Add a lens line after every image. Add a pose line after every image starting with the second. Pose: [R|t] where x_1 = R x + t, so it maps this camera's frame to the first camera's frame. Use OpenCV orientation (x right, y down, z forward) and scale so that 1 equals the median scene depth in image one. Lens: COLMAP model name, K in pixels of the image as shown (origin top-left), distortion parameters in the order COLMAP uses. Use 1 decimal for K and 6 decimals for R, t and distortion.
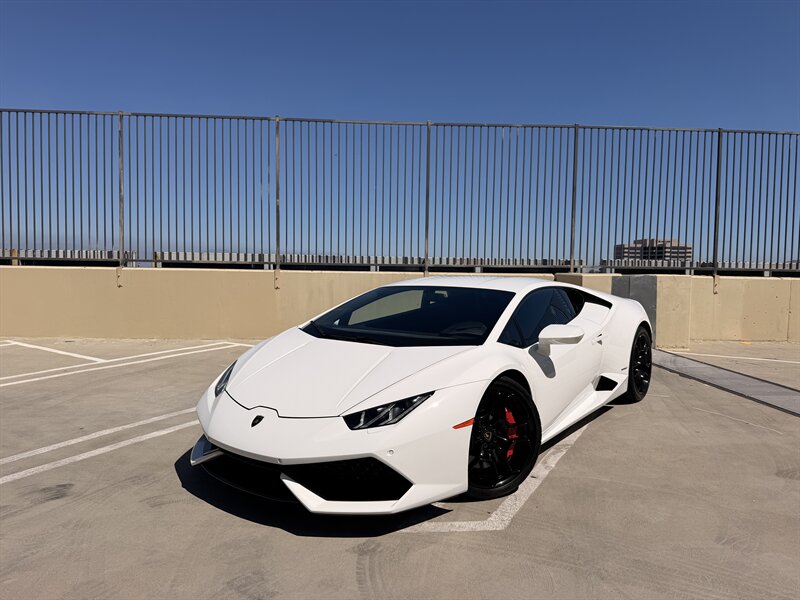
lens RADIAL K [[563.7, 0, 400.0], [0, 563.7, 300.0], [0, 0, 1]] dist [0.044364, -0.071461]
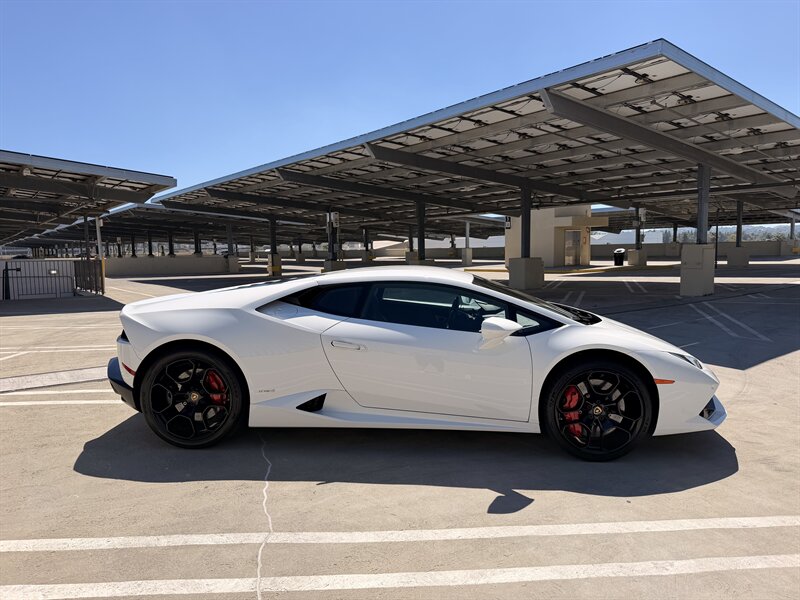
lens RADIAL K [[559.9, 0, 397.7], [0, 559.9, 301.8], [0, 0, 1]] dist [0.050408, -0.066948]
pose [[-0.569737, -0.080402, 0.817885, -0.703428], [0.046407, 0.990467, 0.129694, -0.121449], [-0.820516, 0.111847, -0.560574, 1.680728]]
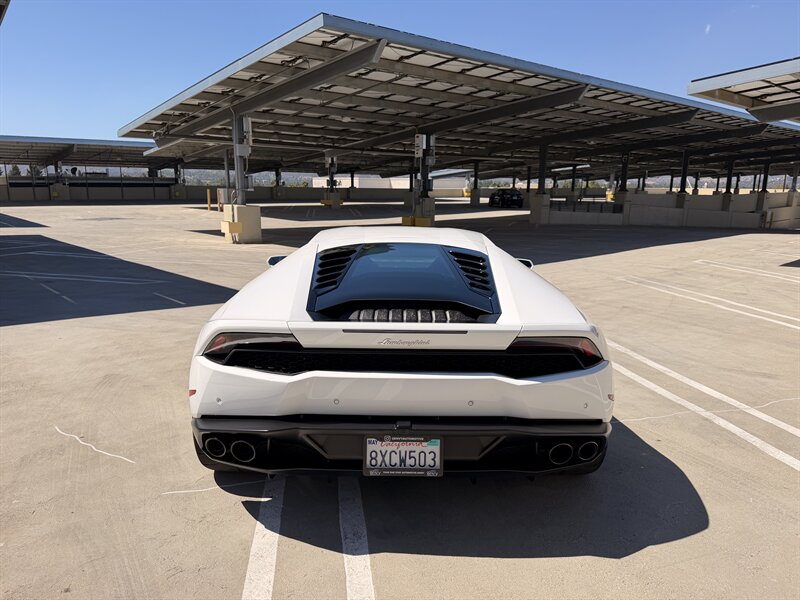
lens RADIAL K [[556.5, 0, 404.0], [0, 556.5, 310.2], [0, 0, 1]] dist [0.047219, -0.064825]
pose [[-0.789397, 0.109392, -0.604057, 0.735436], [-0.048884, 0.969669, 0.239485, -0.141933], [0.611933, 0.218578, -0.760106, 1.829796]]
